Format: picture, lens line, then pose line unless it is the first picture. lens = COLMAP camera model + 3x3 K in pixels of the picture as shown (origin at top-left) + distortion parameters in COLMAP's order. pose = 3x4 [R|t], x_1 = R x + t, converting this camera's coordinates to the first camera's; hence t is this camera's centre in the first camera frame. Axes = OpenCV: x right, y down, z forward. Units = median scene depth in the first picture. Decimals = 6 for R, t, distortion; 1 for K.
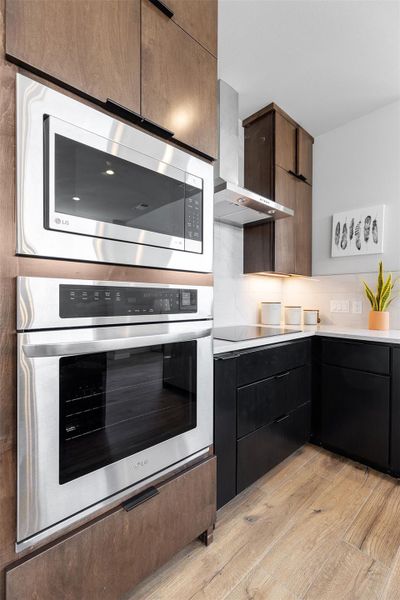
lens RADIAL K [[268.6, 0, 199.2], [0, 268.6, 300.9], [0, 0, 1]] dist [0.003541, -0.000586]
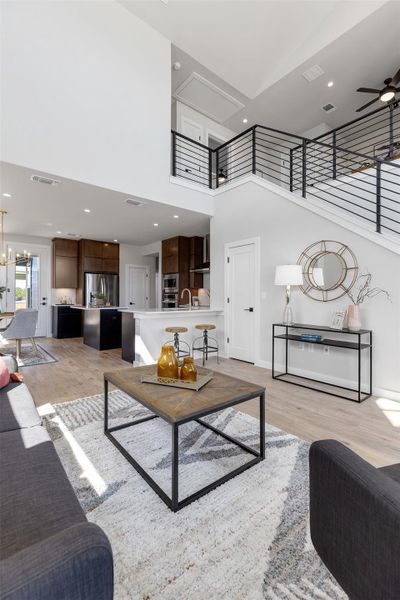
lens RADIAL K [[276.9, 0, 197.3], [0, 276.9, 295.0], [0, 0, 1]] dist [-0.004992, 0.000647]
pose [[-0.063259, -0.011577, -0.997930, 6.165112], [-0.009692, 0.999893, -0.010985, 0.019126], [0.997950, 0.008977, -0.063364, 1.866729]]
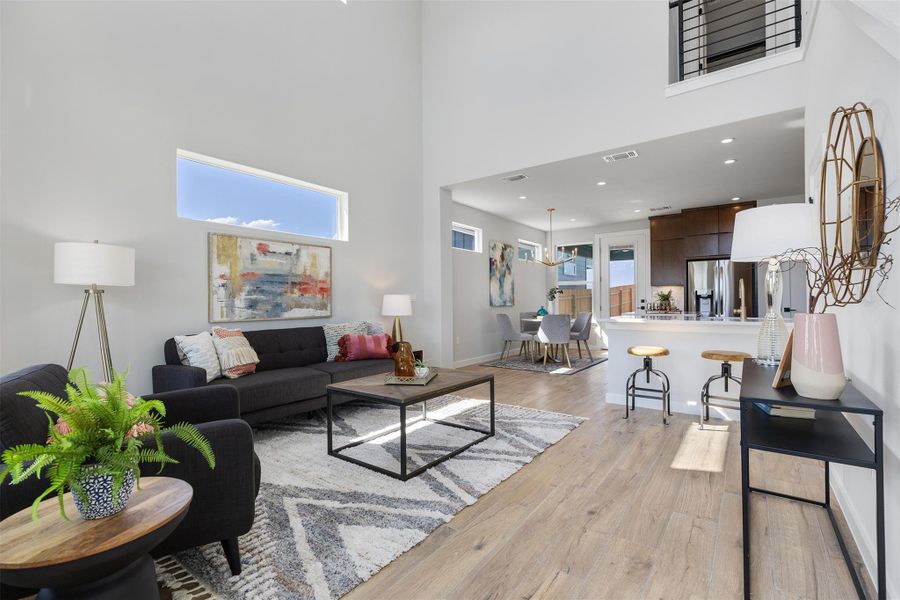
lens RADIAL K [[402.9, 0, 441.1], [0, 402.9, 302.5], [0, 0, 1]] dist [0.003541, -0.000586]
pose [[-0.986038, 0.002459, -0.166505, 4.611059], [0.001009, 0.999961, 0.008796, 0.031033], [0.166520, 0.008506, -0.986001, 4.293464]]
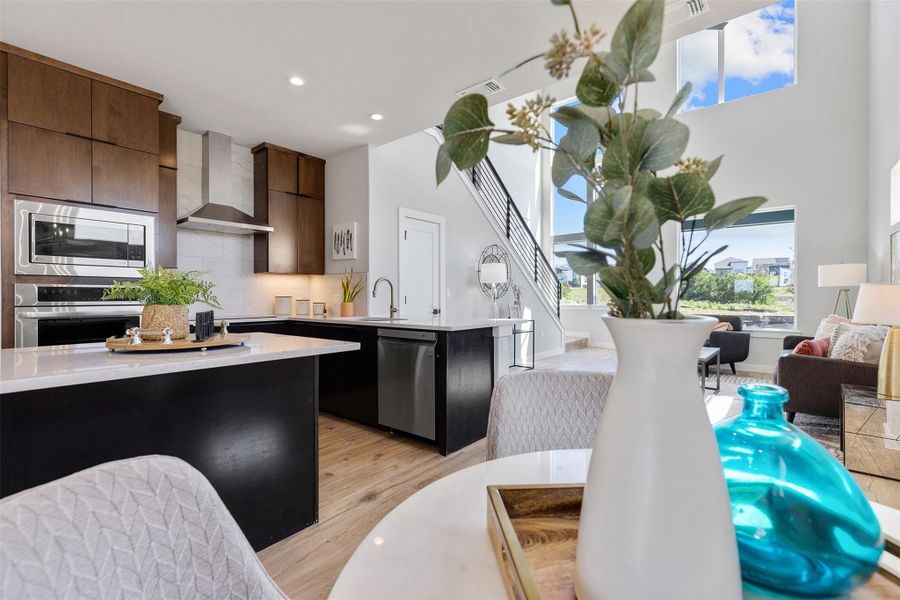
lens RADIAL K [[402.9, 0, 460.2], [0, 402.9, 294.2], [0, 0, 1]] dist [0.003541, -0.000586]
pose [[0.987488, -0.006445, 0.157563, 1.650820], [0.008431, 0.999893, -0.011937, 0.049763], [-0.157469, 0.013116, 0.987437, -1.959261]]
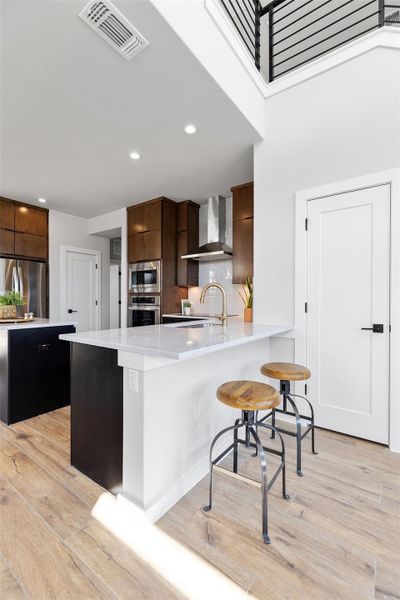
lens RADIAL K [[268.6, 0, 194.5], [0, 268.6, 301.4], [0, 0, 1]] dist [0.003541, -0.000586]
pose [[0.182371, 0.001721, -0.983228, 3.631141], [-0.007317, 0.999973, 0.000393, 0.008524], [0.983203, 0.007123, 0.182378, 0.848593]]
